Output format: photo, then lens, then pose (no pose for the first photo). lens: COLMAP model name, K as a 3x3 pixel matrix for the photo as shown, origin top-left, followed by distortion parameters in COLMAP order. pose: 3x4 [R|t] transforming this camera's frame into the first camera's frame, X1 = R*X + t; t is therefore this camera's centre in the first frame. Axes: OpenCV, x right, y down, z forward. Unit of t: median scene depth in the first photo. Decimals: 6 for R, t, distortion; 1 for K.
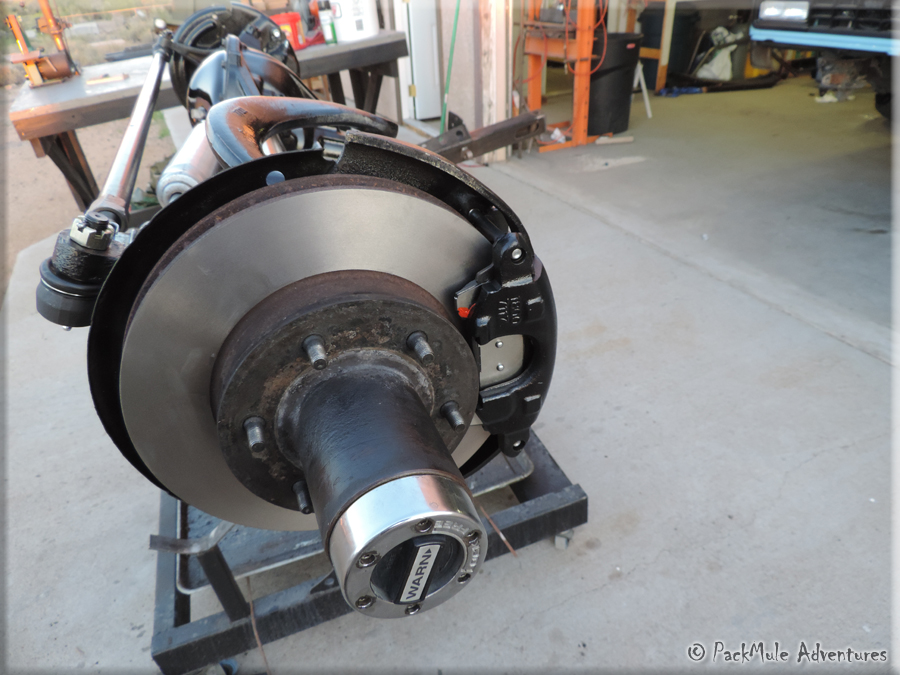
lens RADIAL K [[638.3, 0, 455.4], [0, 638.3, 335.5], [0, 0, 1]] dist [-0.006611, -0.009979]
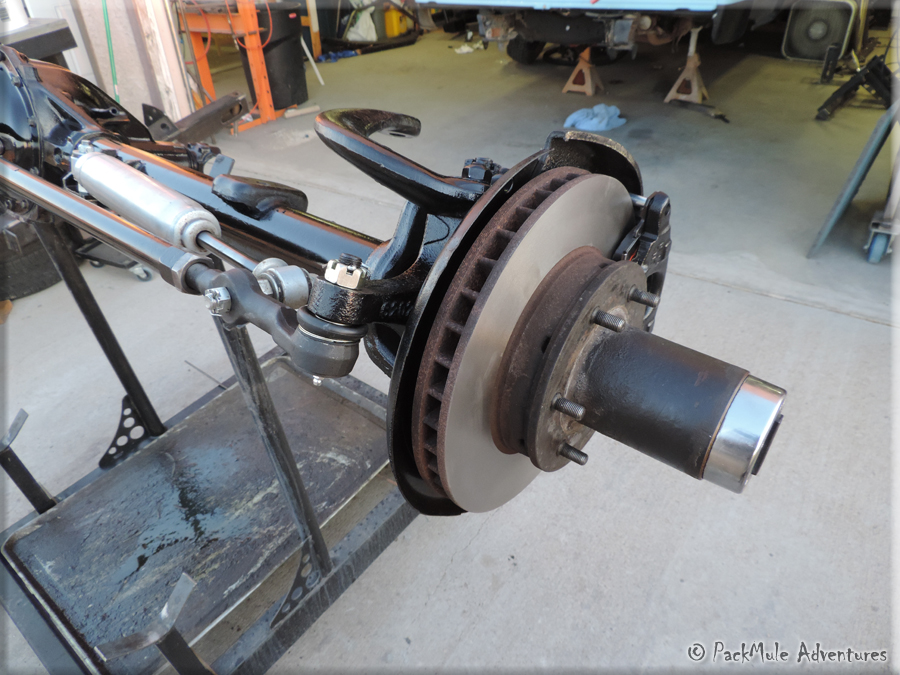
lens RADIAL K [[638.3, 0, 449.4], [0, 638.3, 335.5], [0, 0, 1]] dist [-0.006611, -0.009979]
pose [[0.857776, -0.282015, 0.429752, -0.087662], [0.262844, 0.959132, 0.104779, -0.013262], [-0.441738, 0.023081, 0.896847, 0.006830]]
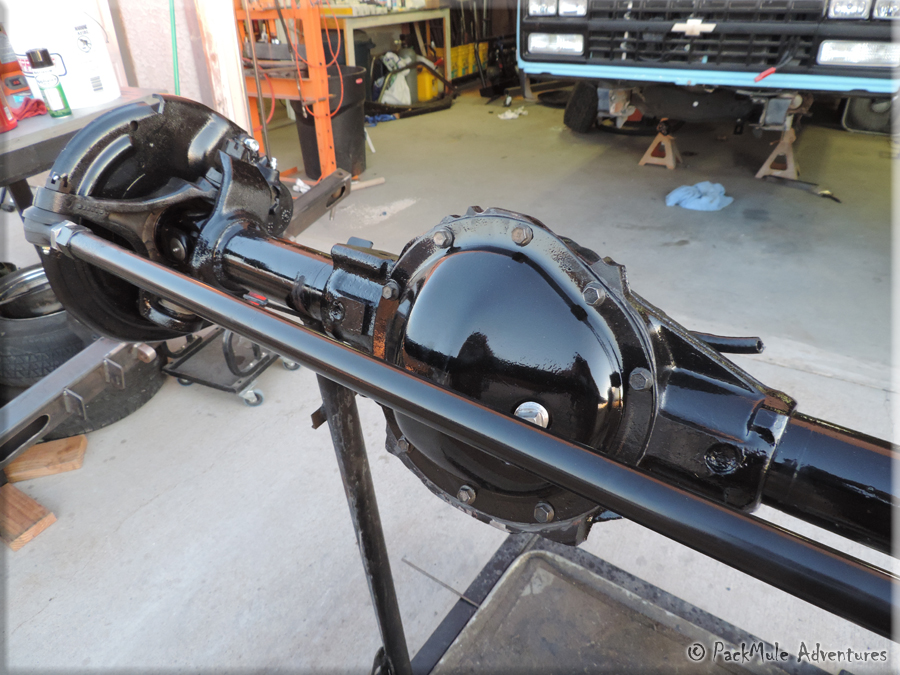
lens RADIAL K [[638.3, 0, 452.8], [0, 638.3, 337.7], [0, 0, 1]] dist [-0.006611, -0.009979]
pose [[0.824924, -0.257799, 0.503031, -0.174330], [0.267623, 0.962001, 0.054141, -0.118922], [-0.497874, 0.089960, 0.862571, 0.185811]]
